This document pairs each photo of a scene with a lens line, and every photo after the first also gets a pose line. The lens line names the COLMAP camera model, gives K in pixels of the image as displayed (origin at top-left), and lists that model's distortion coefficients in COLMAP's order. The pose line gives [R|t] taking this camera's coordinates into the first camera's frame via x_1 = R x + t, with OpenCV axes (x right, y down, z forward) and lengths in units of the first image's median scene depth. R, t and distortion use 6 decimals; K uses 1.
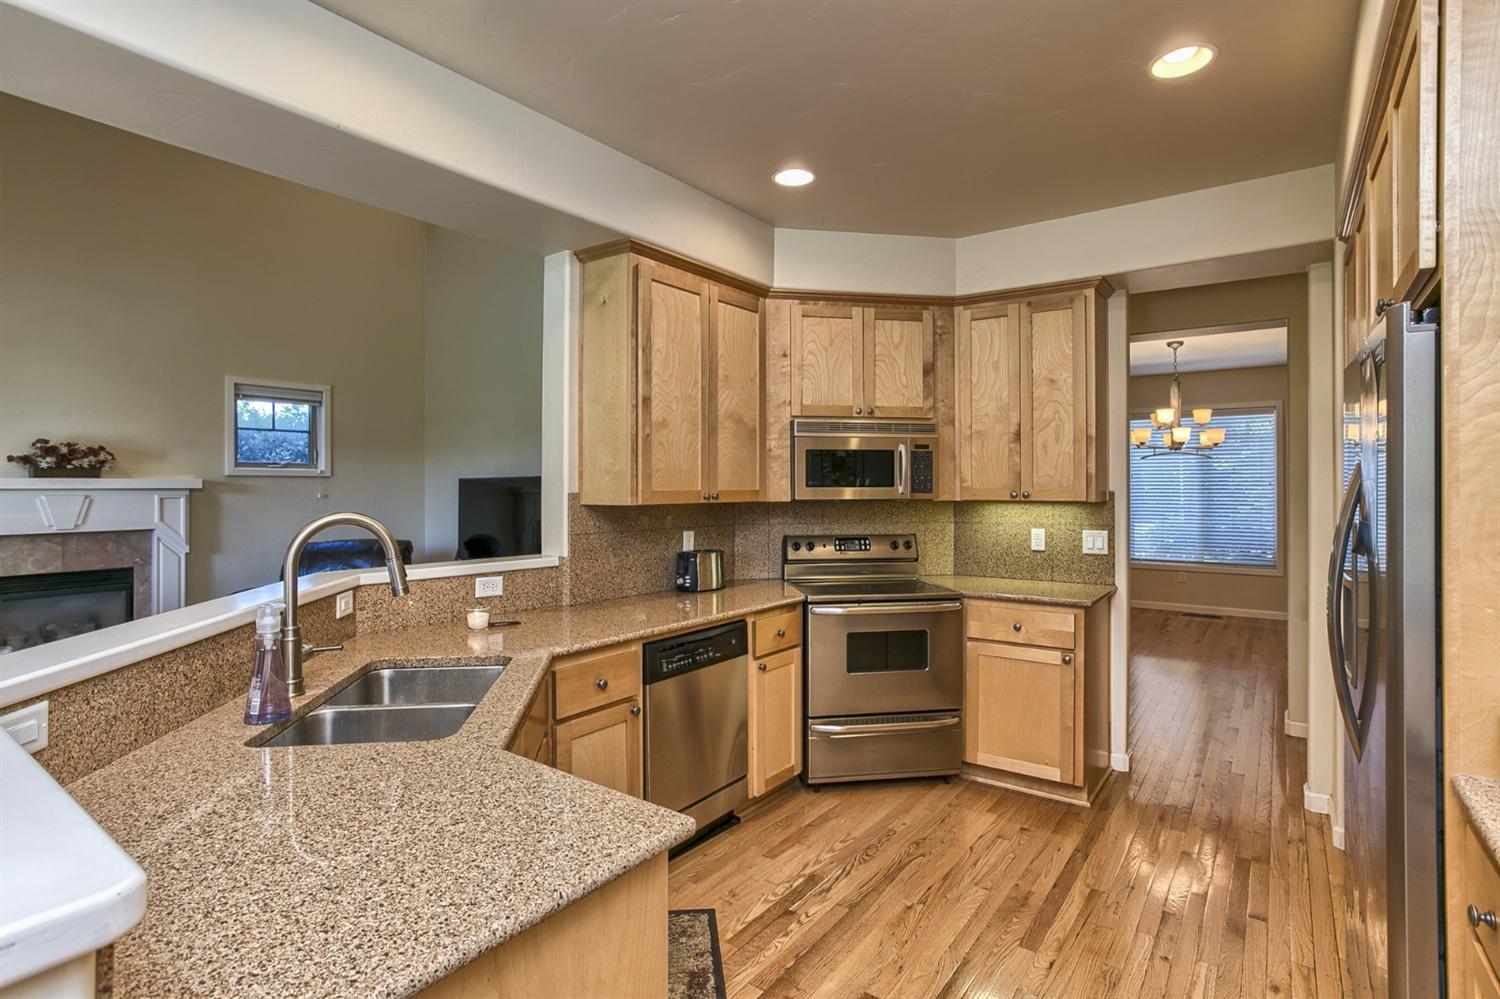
lens RADIAL K [[733.5, 0, 752.9], [0, 733.5, 482.6], [0, 0, 1]] dist [-0.047779, 0.026680]
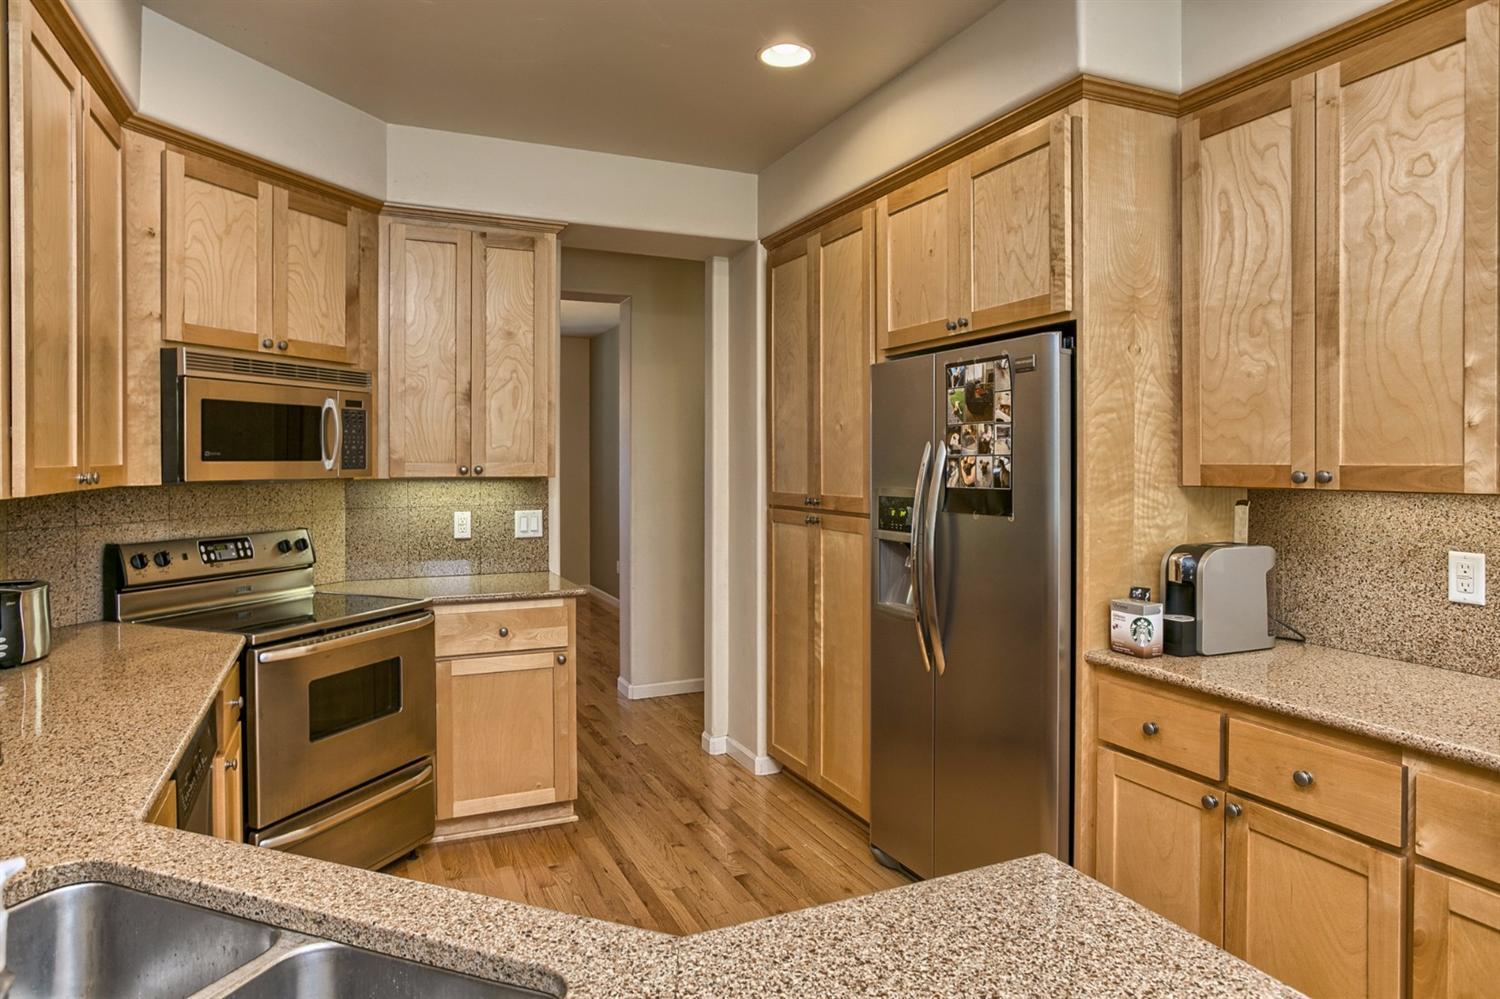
lens RADIAL K [[907.6, 0, 747.9], [0, 907.6, 466.5], [0, 0, 1]] dist [-0.018386, 0.002265]
pose [[0.500183, -0.006081, 0.865898, -0.339280], [-0.004340, 0.999945, 0.009529, 0.001920], [-0.865909, -0.008524, 0.500129, 0.229708]]
